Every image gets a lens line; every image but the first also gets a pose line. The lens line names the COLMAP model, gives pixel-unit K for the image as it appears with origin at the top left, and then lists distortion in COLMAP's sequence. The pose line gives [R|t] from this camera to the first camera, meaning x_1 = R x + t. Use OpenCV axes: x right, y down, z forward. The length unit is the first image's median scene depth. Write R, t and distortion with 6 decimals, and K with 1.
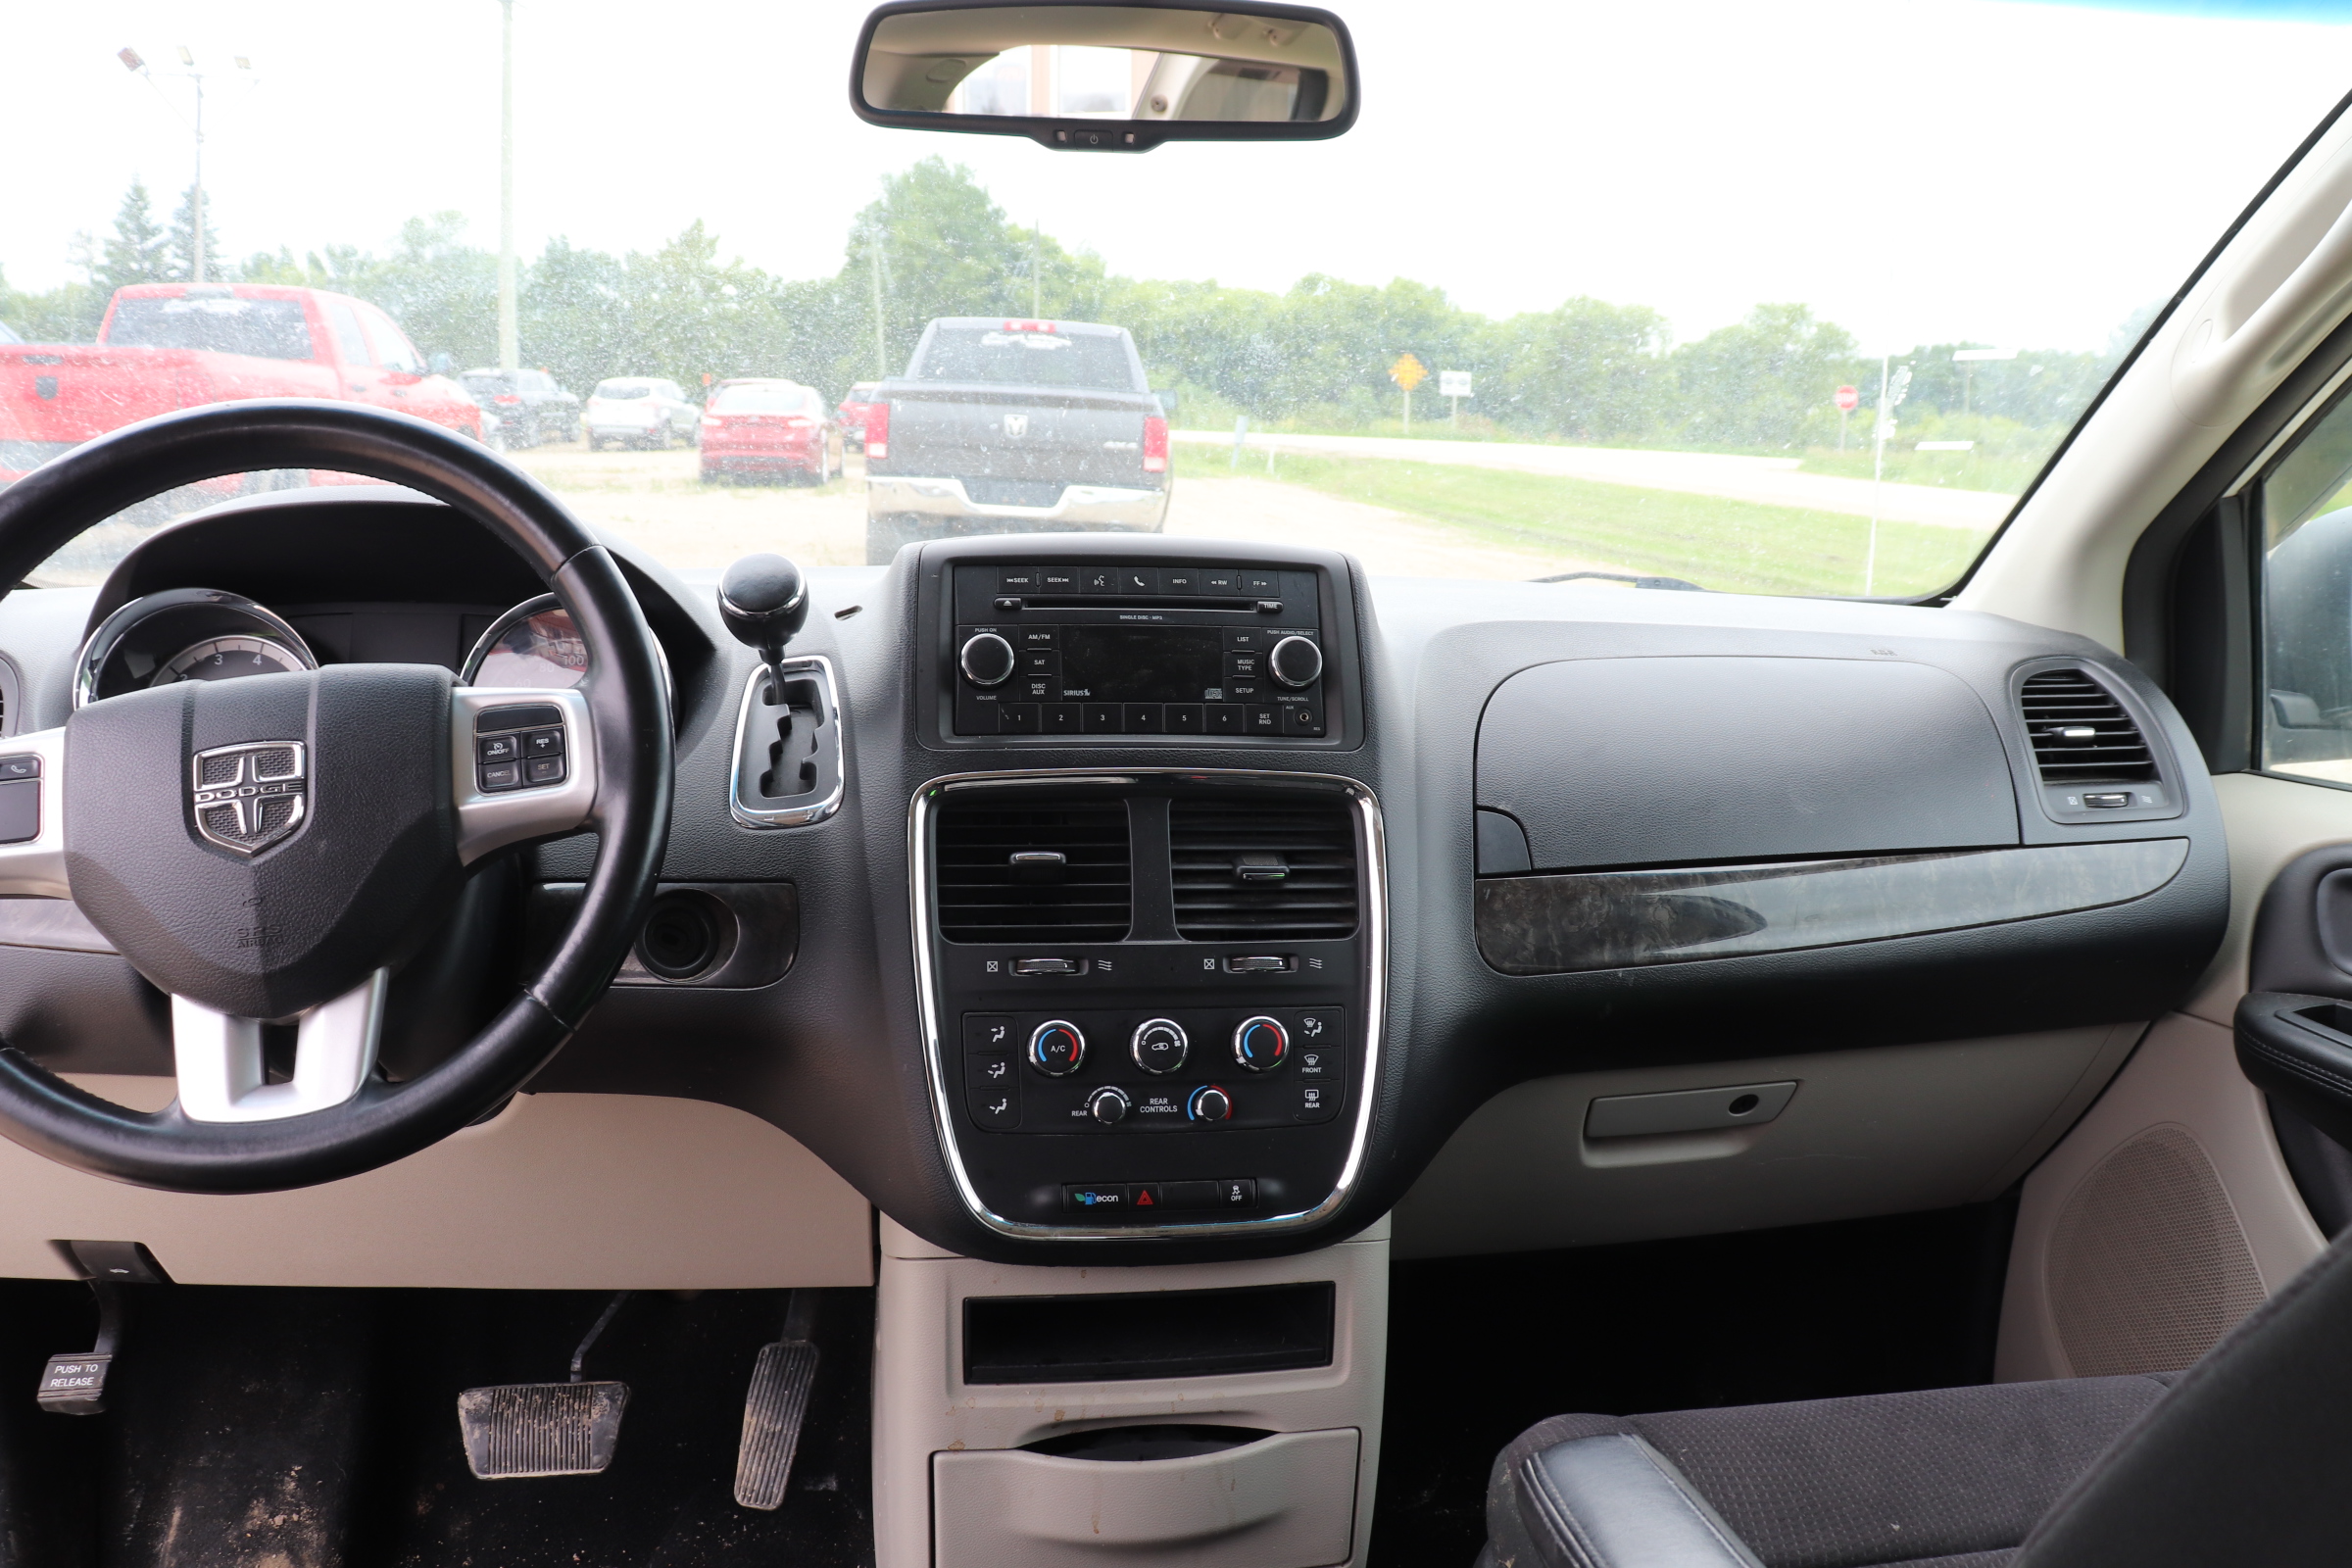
lens RADIAL K [[1910.6, 0, 1176.0], [0, 1910.6, 784.0], [0, 0, 1]] dist [-0.198610, 0.164163]
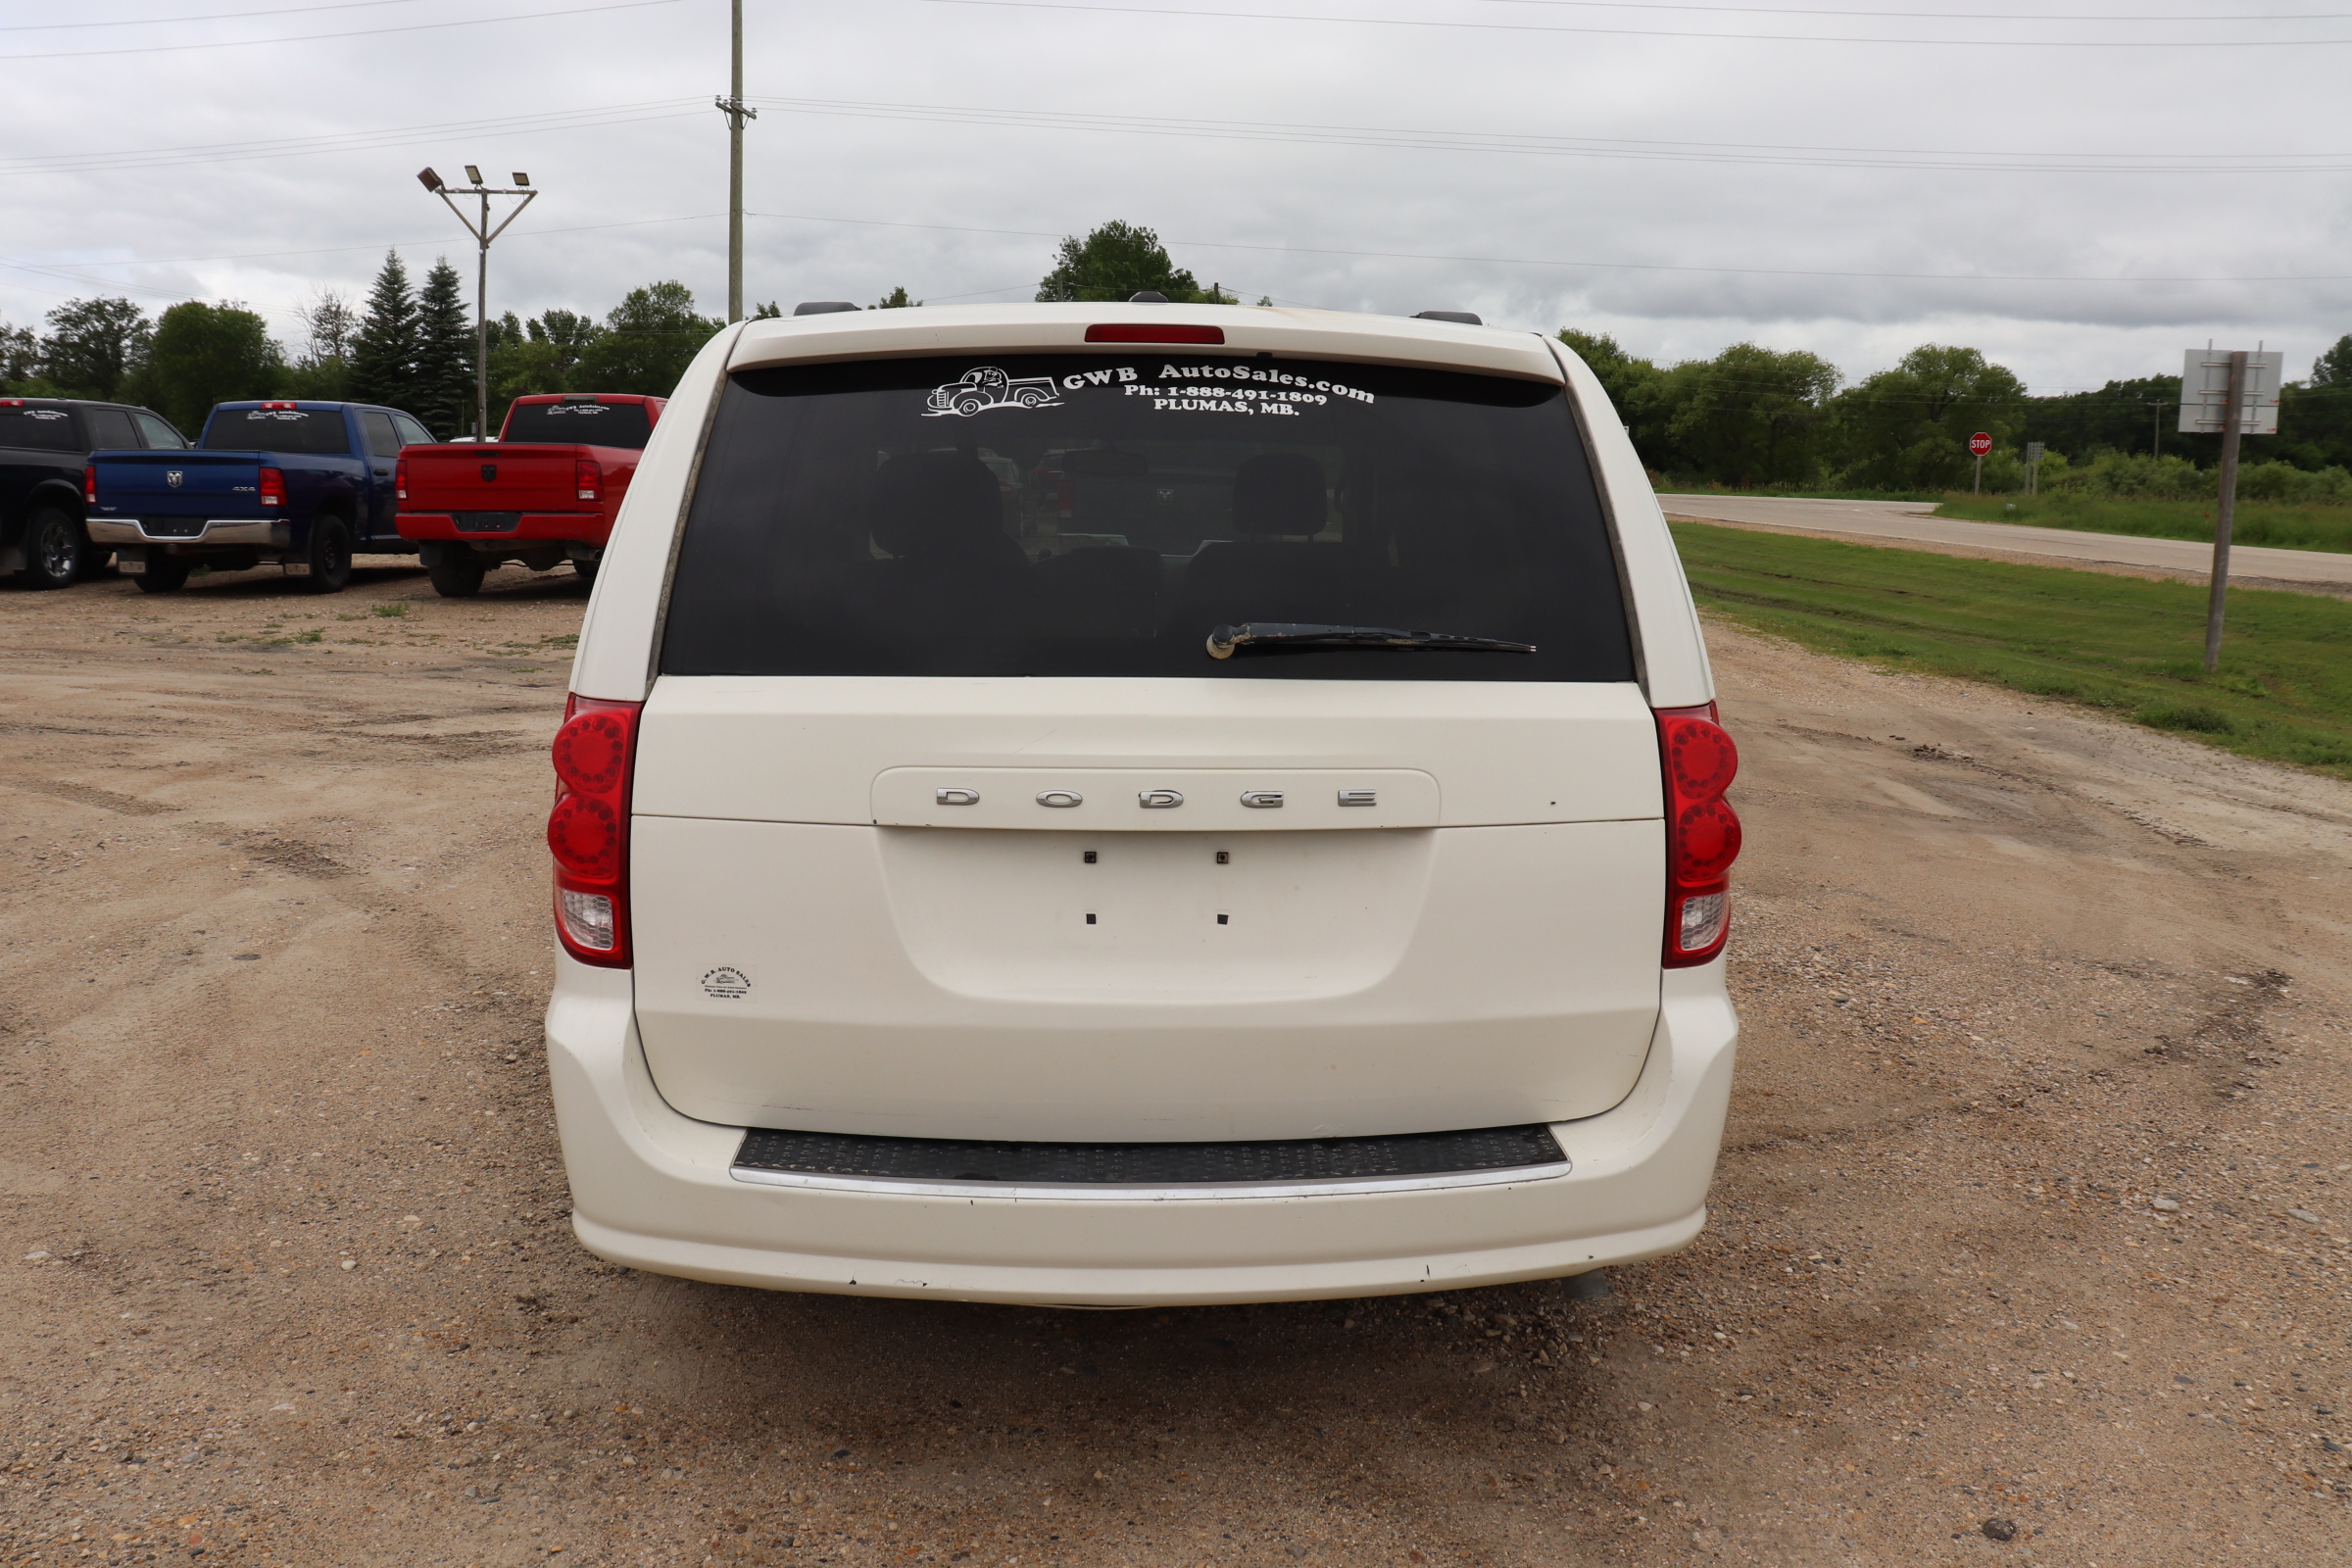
lens RADIAL K [[1980.5, 0, 1176.0], [0, 1980.5, 784.0], [0, 0, 1]] dist [-0.179848, 0.178783]
pose [[0.994870, 0.000059, -0.101159, 0.016272], [-0.003216, 0.999513, -0.031044, 0.015867], [0.101108, 0.031211, 0.994386, -0.100636]]
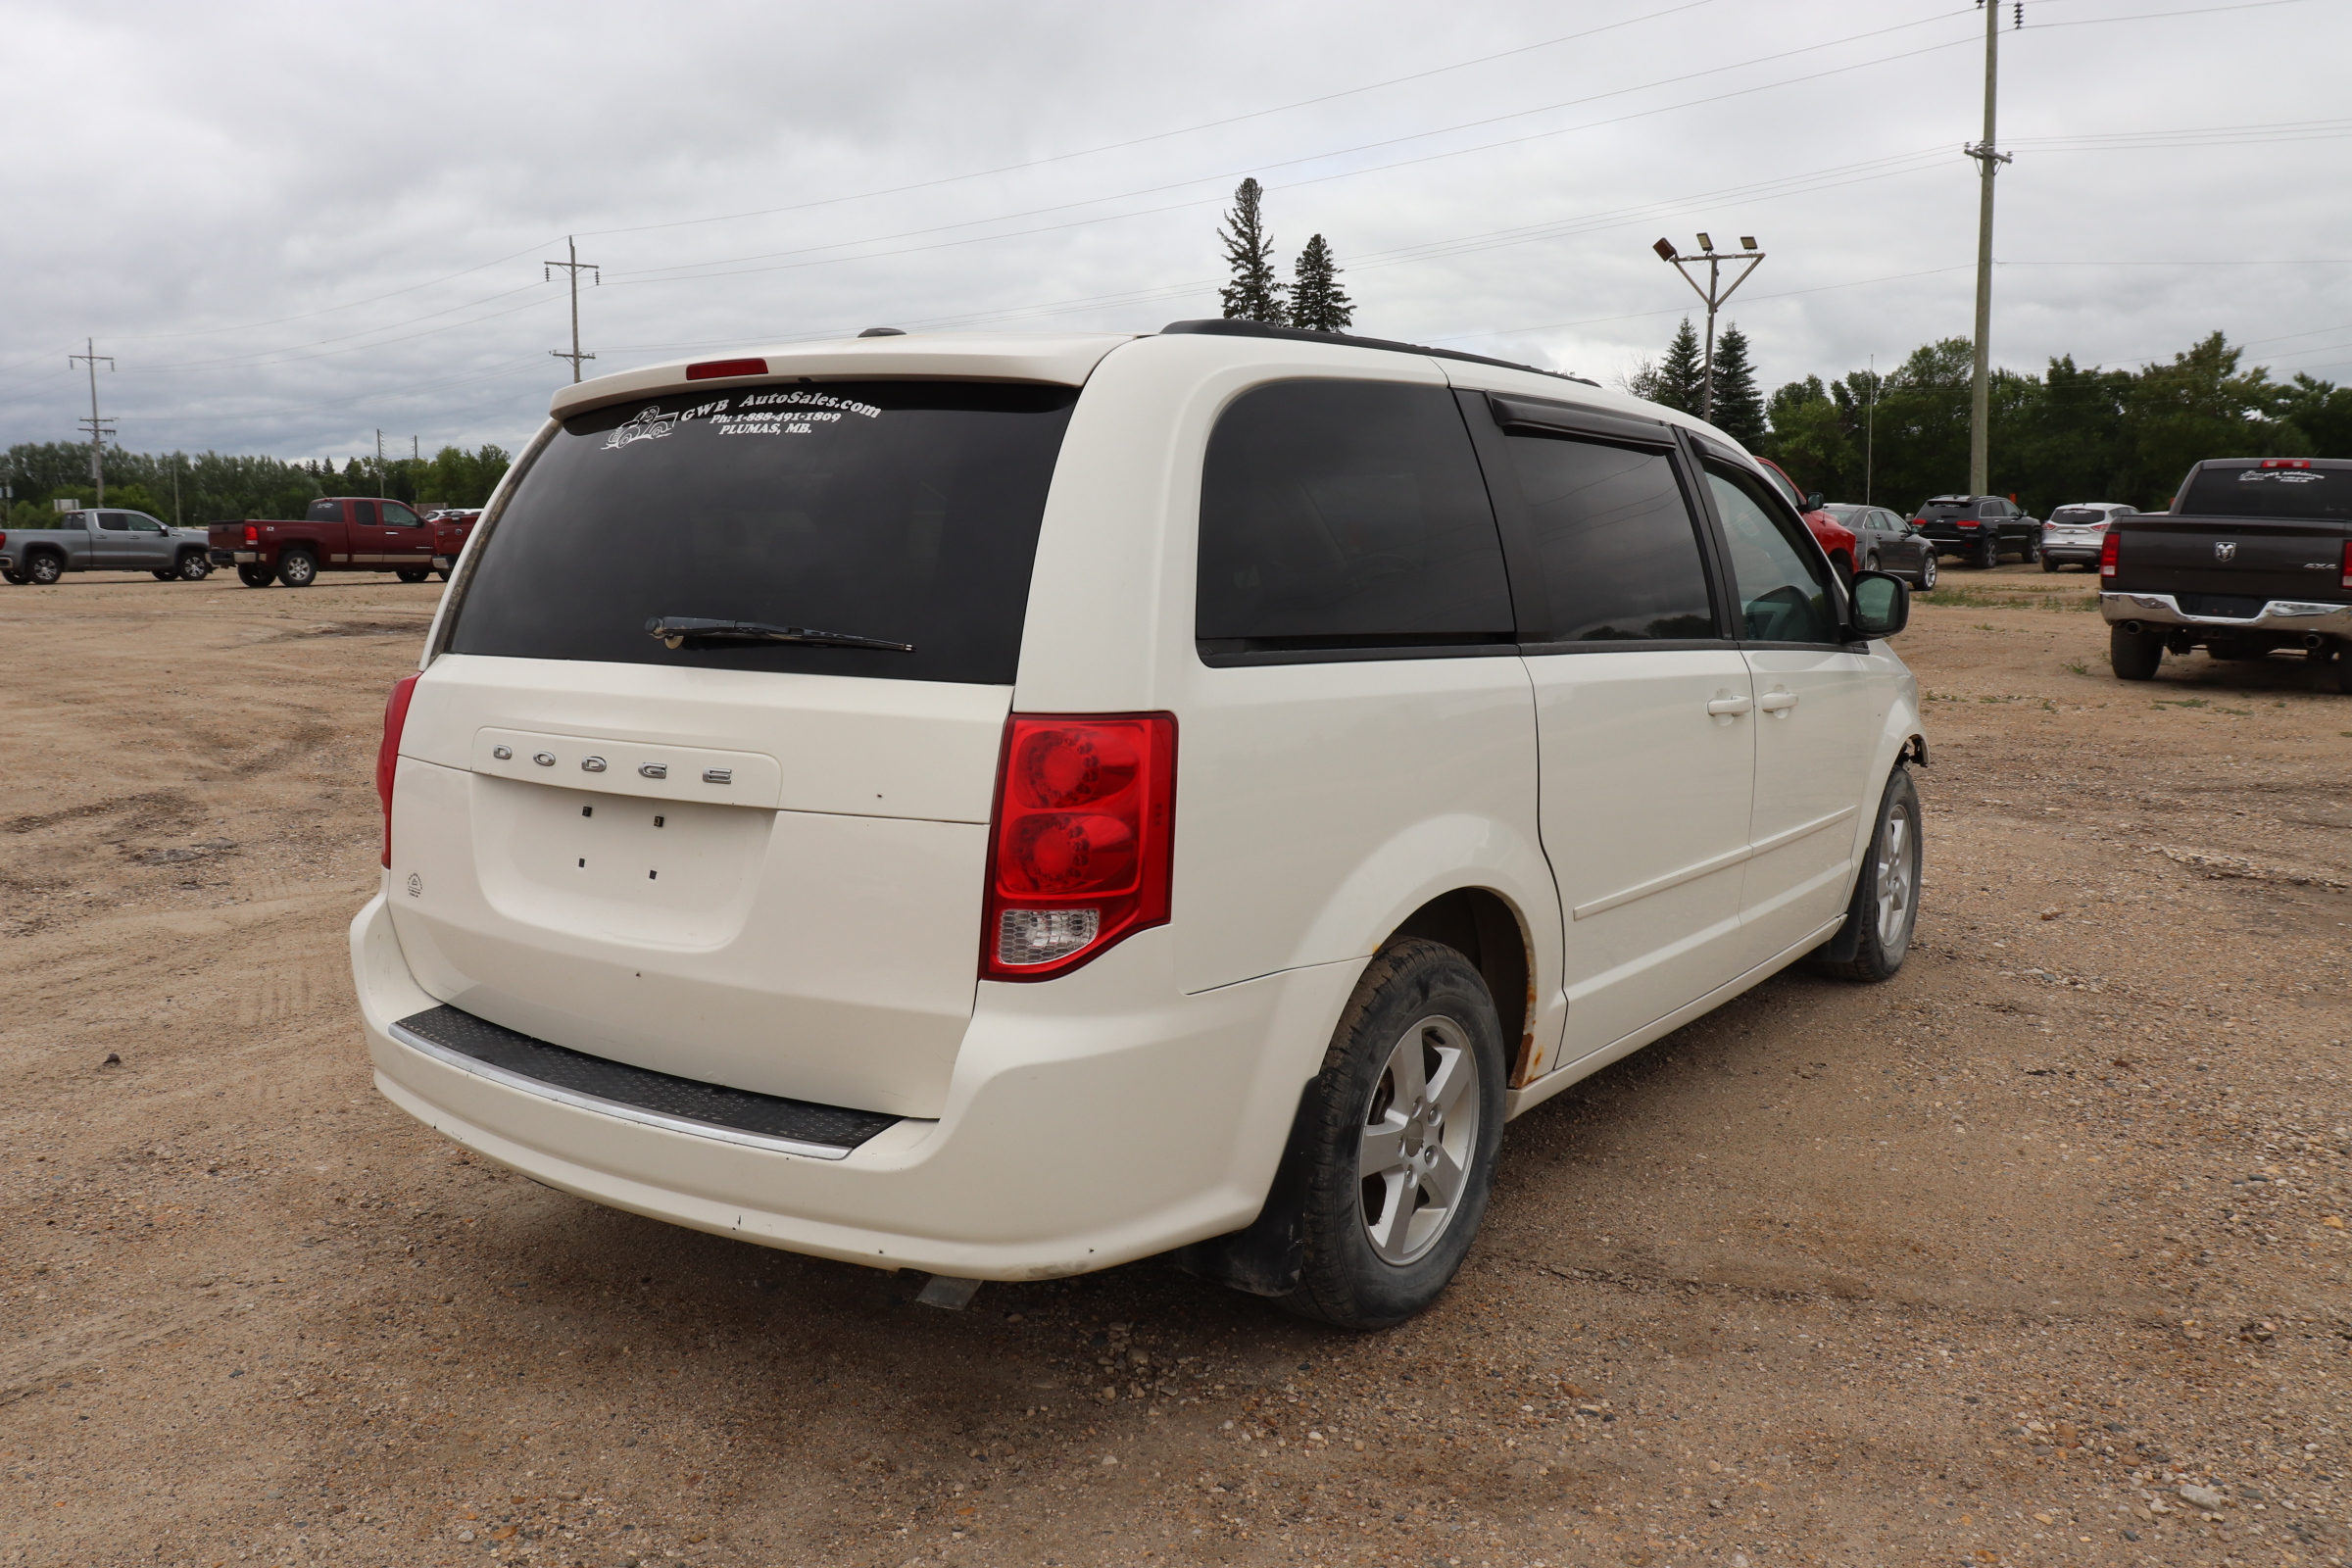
lens RADIAL K [[1980.5, 0, 1176.0], [0, 1980.5, 784.0], [0, 0, 1]] dist [-0.179848, 0.178783]
pose [[0.713316, 0.059422, -0.698319, 0.069801], [-0.106720, 0.993989, -0.024431, 0.014725], [0.692669, 0.091951, 0.715370, -0.078061]]
